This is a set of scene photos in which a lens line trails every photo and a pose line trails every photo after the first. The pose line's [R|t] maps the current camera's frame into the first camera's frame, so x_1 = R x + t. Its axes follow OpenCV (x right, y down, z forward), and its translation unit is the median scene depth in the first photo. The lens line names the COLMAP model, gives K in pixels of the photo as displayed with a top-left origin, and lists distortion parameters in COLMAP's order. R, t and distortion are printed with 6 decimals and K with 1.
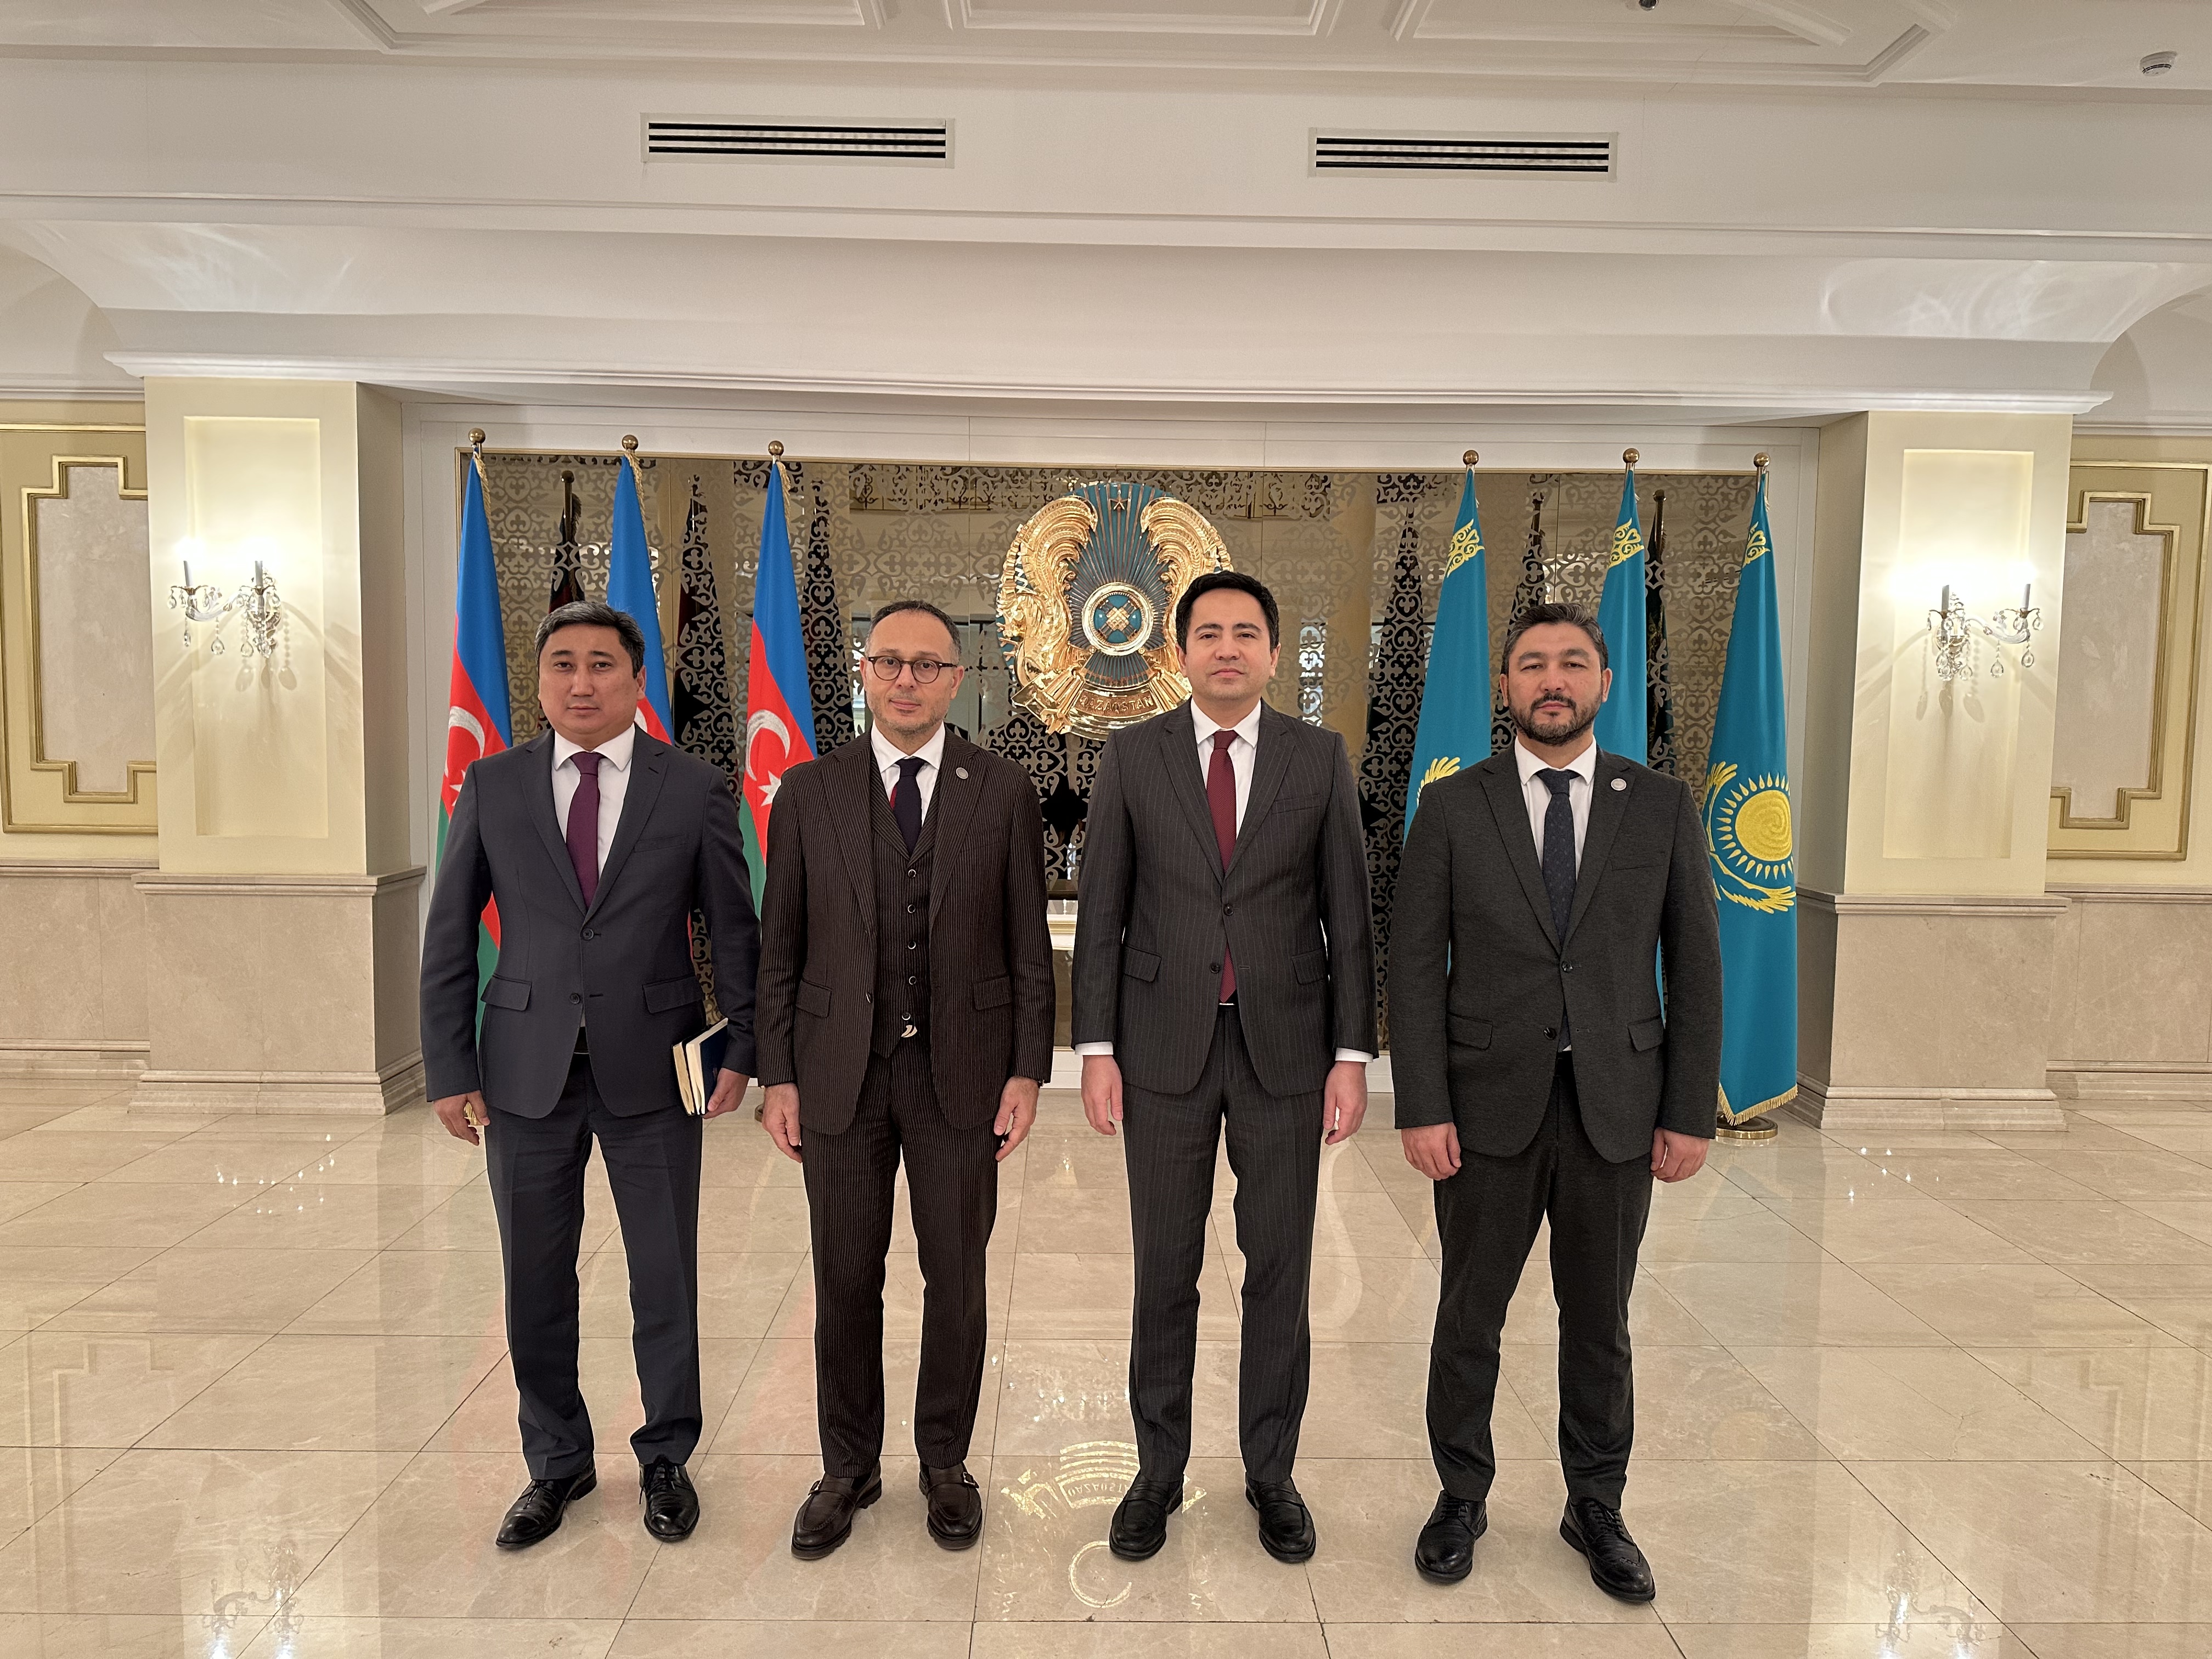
lens RADIAL K [[1562.1, 0, 1107.3], [0, 1562.1, 816.1], [0, 0, 1]] dist [-0.029946, 0.002787]
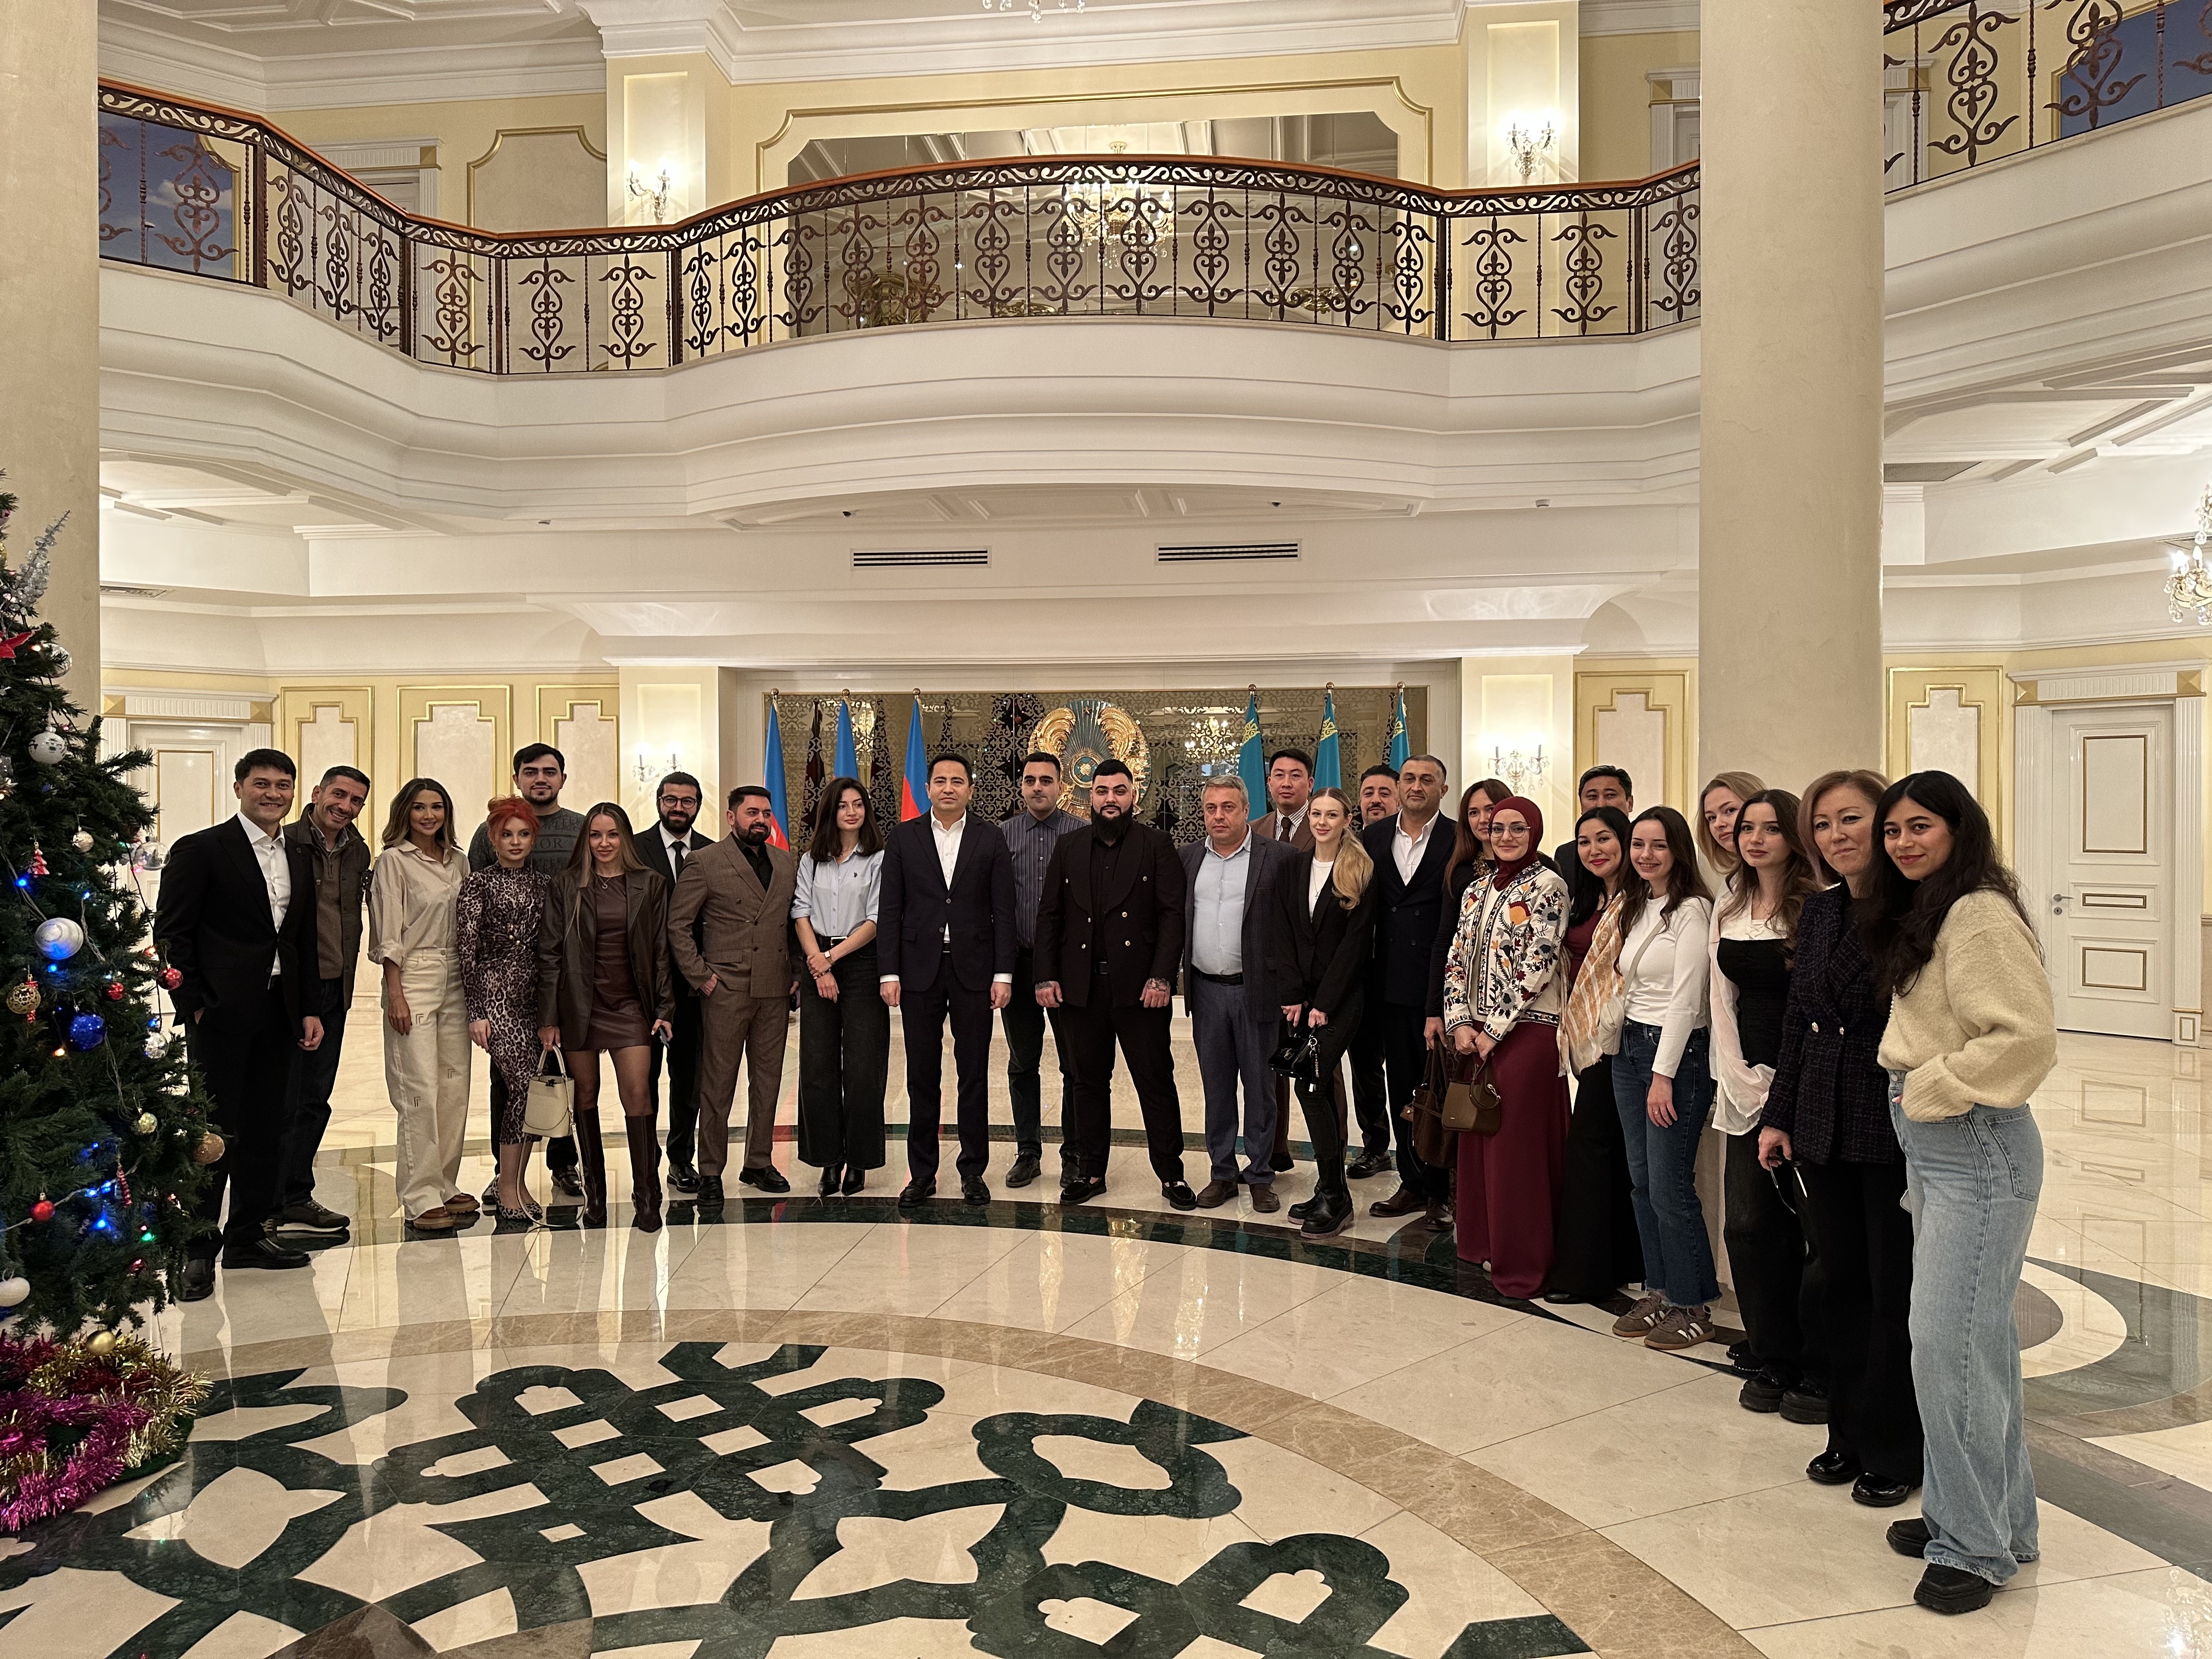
lens RADIAL K [[1562.1, 0, 1101.7], [0, 1562.1, 824.2], [0, 0, 1]] dist [-0.029946, 0.002787]
pose [[0.989836, -0.018161, -0.141048, 0.312364], [0.009994, 0.998243, -0.058402, 0.056543], [0.141861, 0.056399, 0.988279, -0.974487]]
